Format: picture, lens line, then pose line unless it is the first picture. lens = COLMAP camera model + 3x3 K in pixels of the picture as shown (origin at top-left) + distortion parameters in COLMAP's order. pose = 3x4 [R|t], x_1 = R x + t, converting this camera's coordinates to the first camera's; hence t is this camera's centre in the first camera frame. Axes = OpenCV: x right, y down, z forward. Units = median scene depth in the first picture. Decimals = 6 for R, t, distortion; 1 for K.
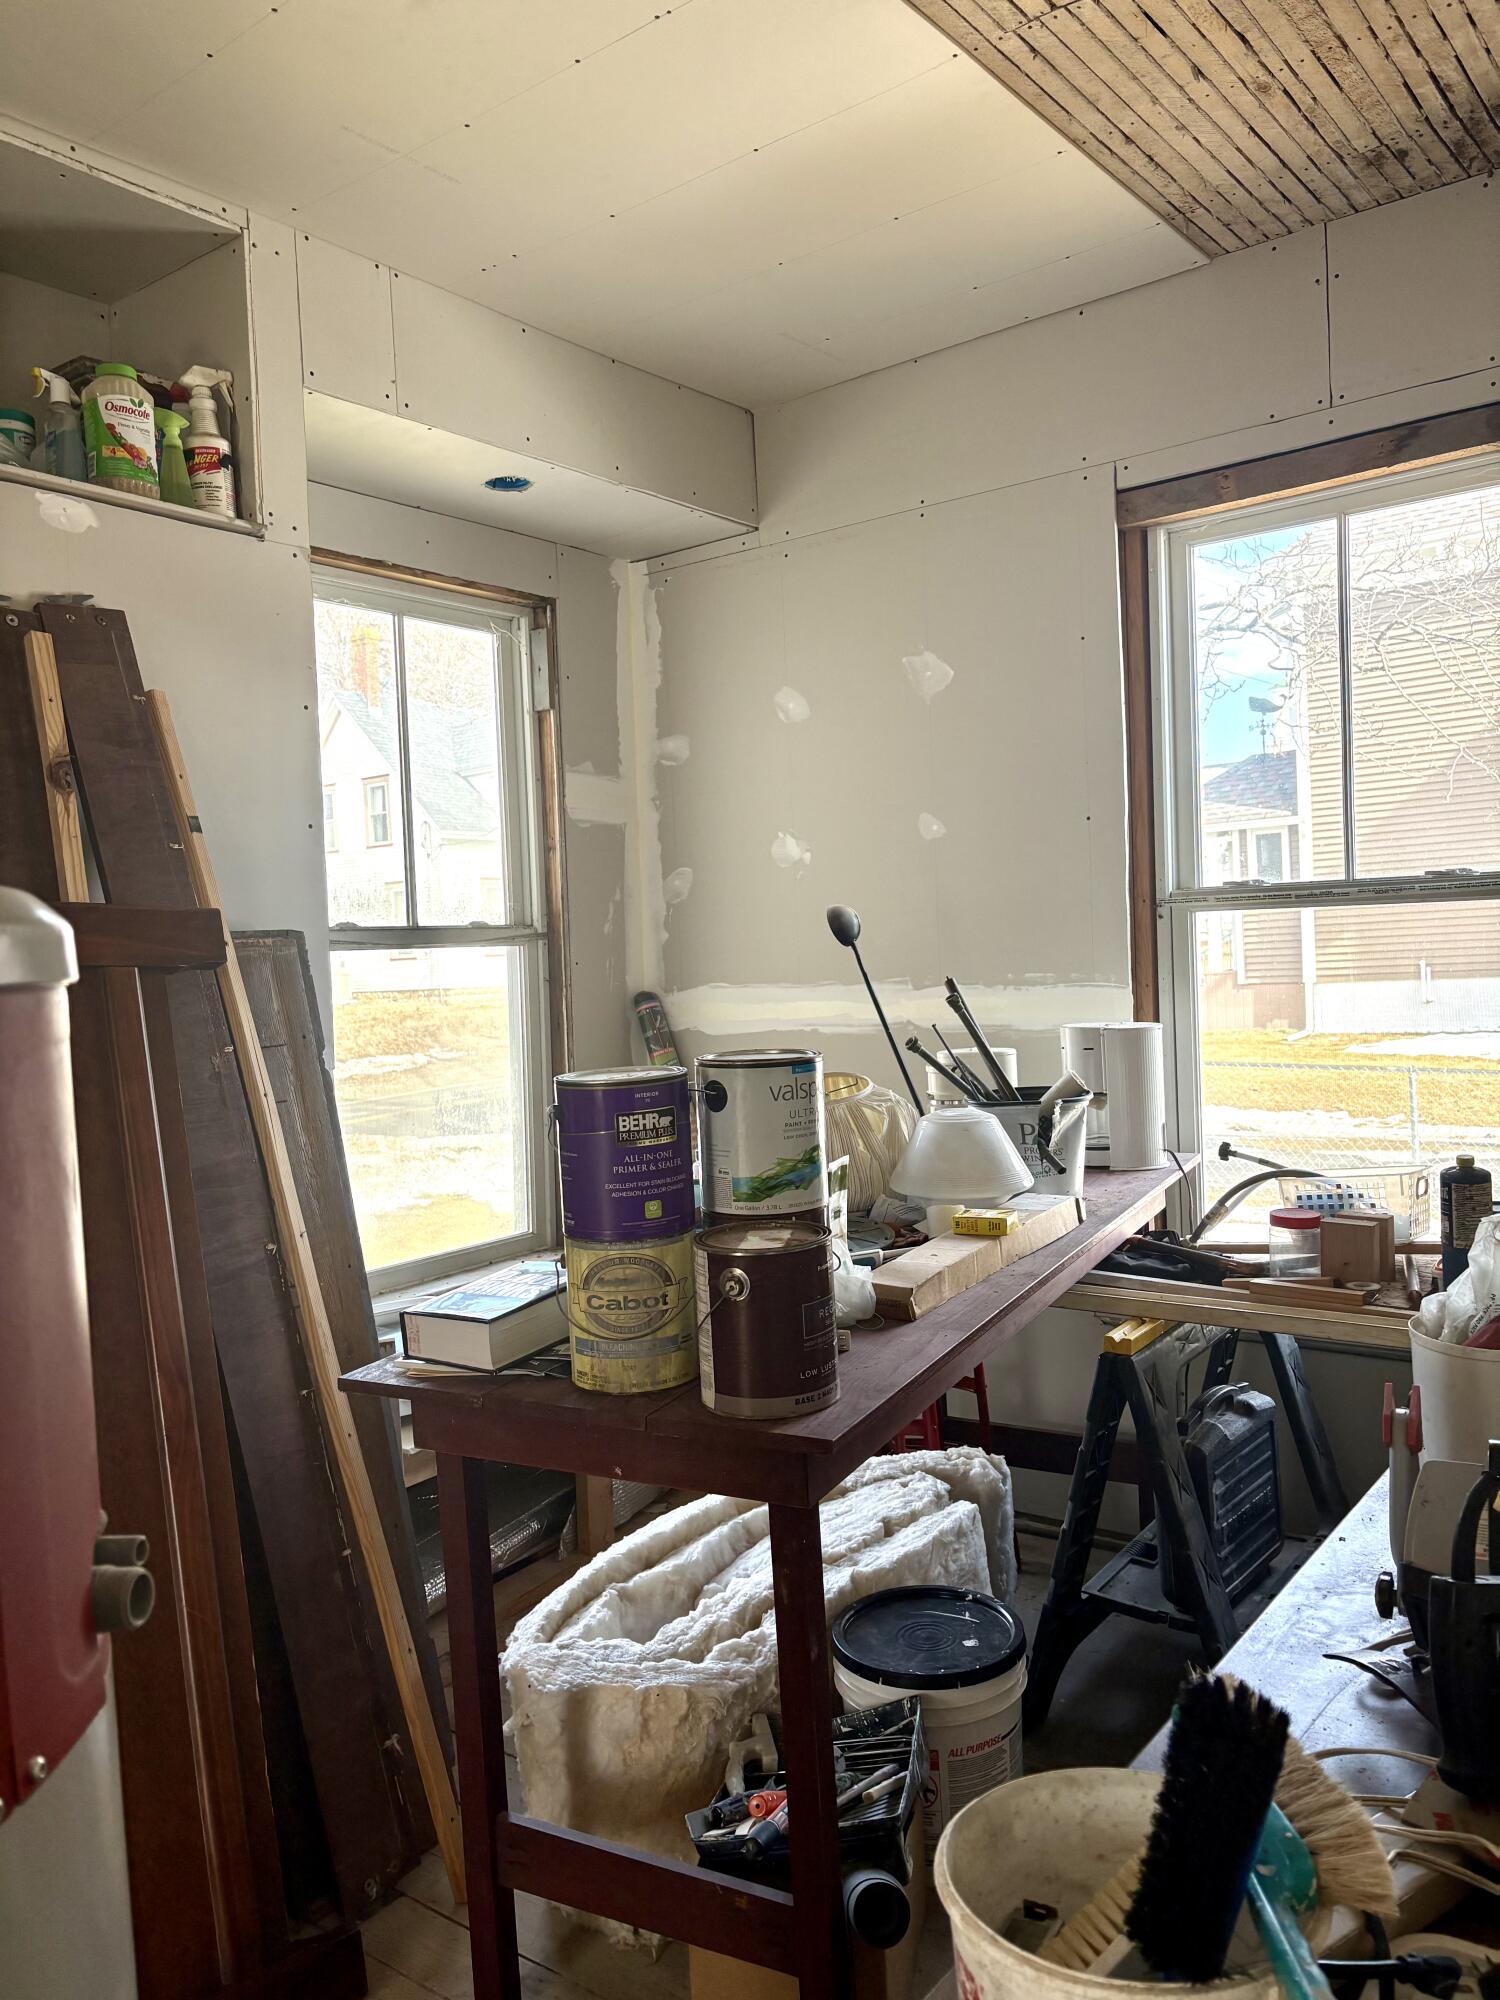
lens RADIAL K [[1514.0, 0, 747.7], [0, 1514.0, 993.6], [0, 0, 1]] dist [0.049119, -0.052289]
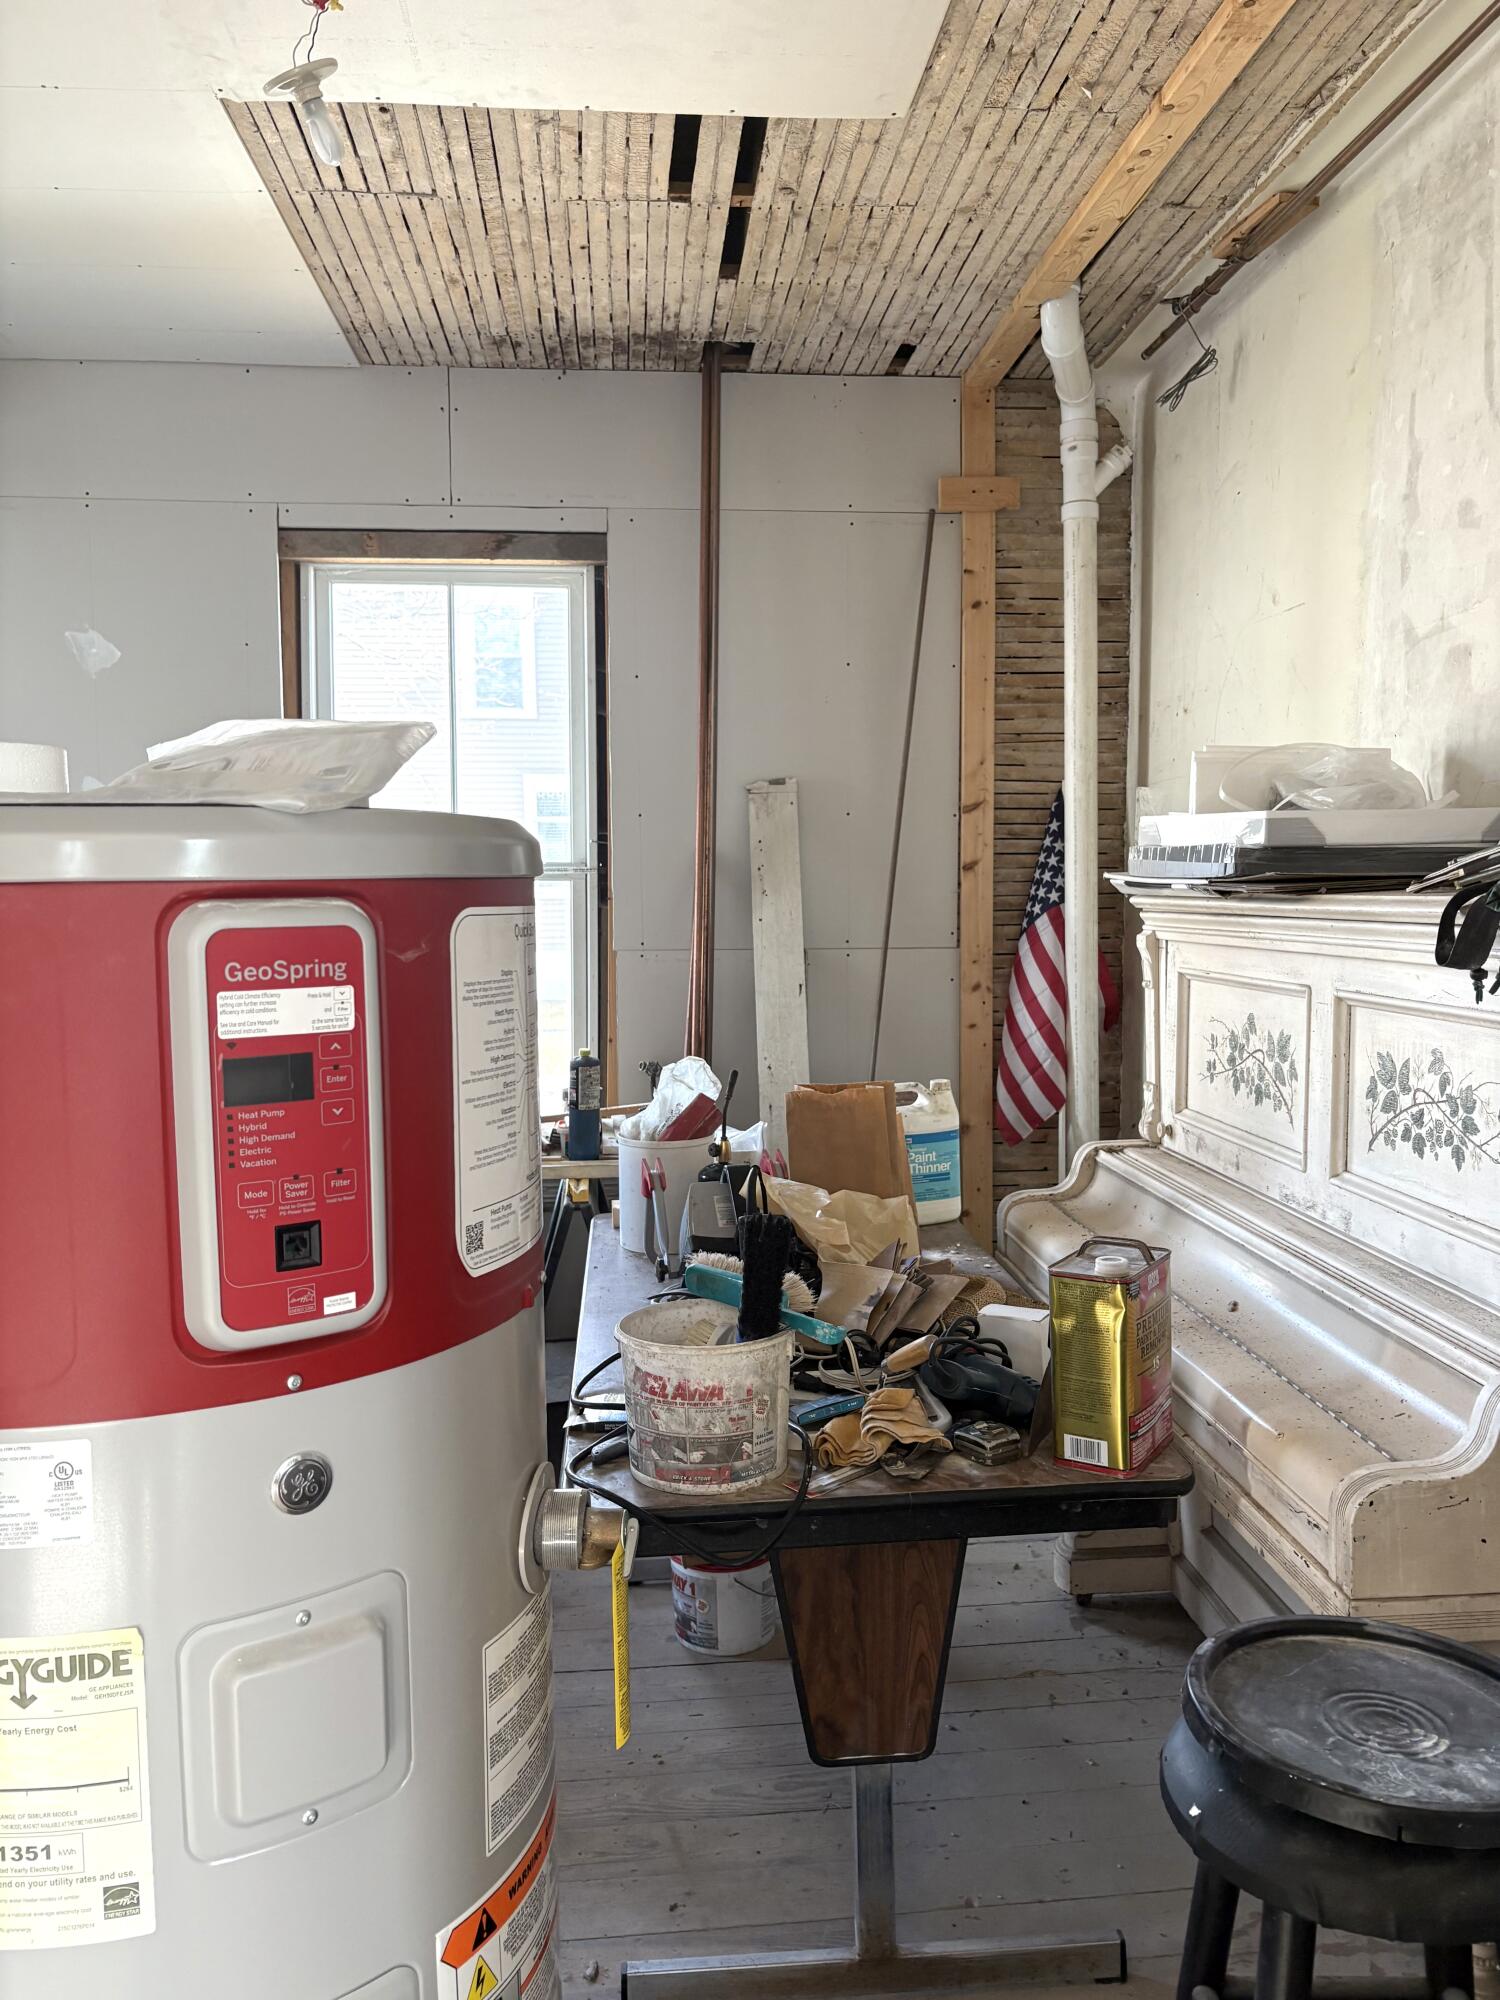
lens RADIAL K [[1514.0, 0, 752.5], [0, 1514.0, 1005.6], [0, 0, 1]] dist [0.049119, -0.052289]
pose [[0.731930, -0.016496, 0.681180, -0.379040], [-0.000268, 0.999700, 0.024497, 0.025575], [-0.681379, -0.018113, 0.731706, -0.186022]]
